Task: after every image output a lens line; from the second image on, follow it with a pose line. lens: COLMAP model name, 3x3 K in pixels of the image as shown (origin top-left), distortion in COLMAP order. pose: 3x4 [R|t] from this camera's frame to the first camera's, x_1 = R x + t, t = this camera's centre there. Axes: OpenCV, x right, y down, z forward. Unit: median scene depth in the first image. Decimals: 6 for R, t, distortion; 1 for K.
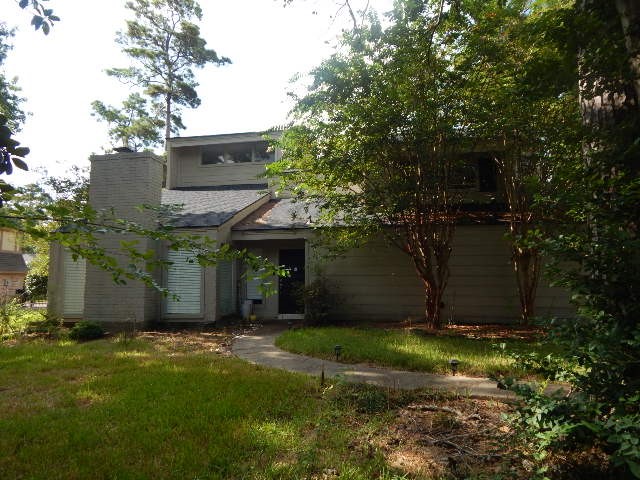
lens RADIAL K [[428.7, 0, 320.0], [0, 428.7, 240.0], [0, 0, 1]] dist [0.003303, 0.000886]
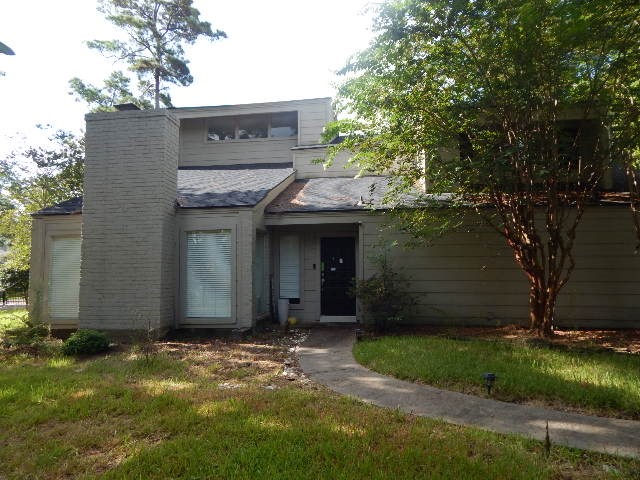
lens RADIAL K [[428.7, 0, 320.0], [0, 428.7, 240.0], [0, 0, 1]] dist [0.003303, 0.000886]
pose [[0.998880, 0.001090, 0.047311, -0.121944], [-0.001778, 0.999893, 0.014499, 0.014615], [-0.047290, -0.014567, 0.998775, 0.167588]]
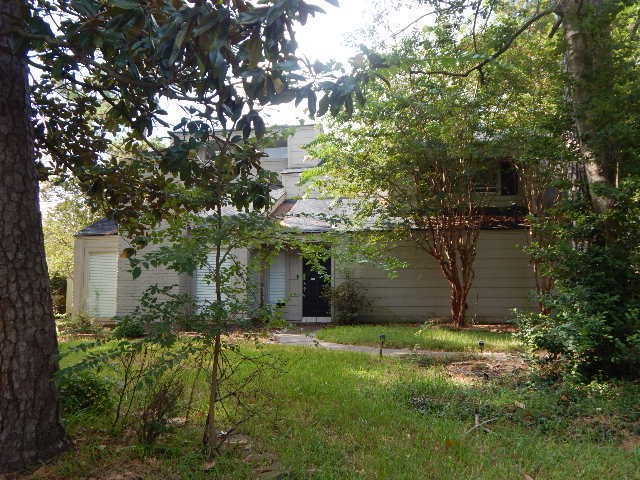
lens RADIAL K [[538.2, 0, 320.0], [0, 538.2, 240.0], [0, 0, 1]] dist [0.000631, -0.000690]
pose [[0.999481, 0.002114, 0.032146, -0.086001], [-0.002127, 0.999998, 0.000382, -0.006846], [-0.032145, -0.000450, 0.999483, -0.228768]]
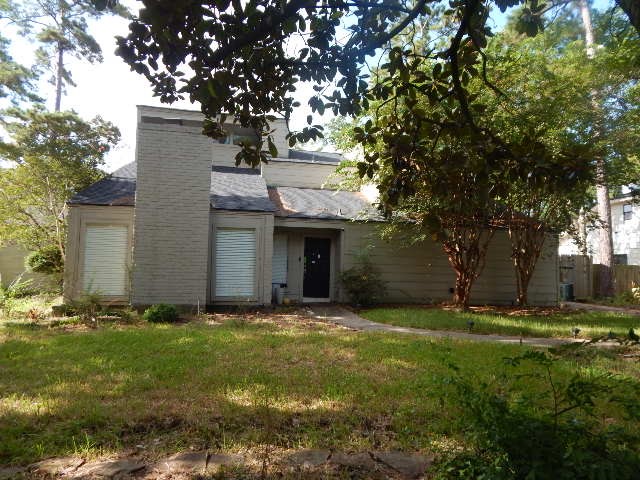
lens RADIAL K [[428.7, 0, 320.0], [0, 428.7, 240.0], [0, 0, 1]] dist [0.003303, 0.000886]
pose [[0.927740, 0.054899, 0.369167, -0.408716], [-0.065957, 0.997671, 0.017391, 0.007770], [-0.367353, -0.040483, 0.929200, 0.001214]]
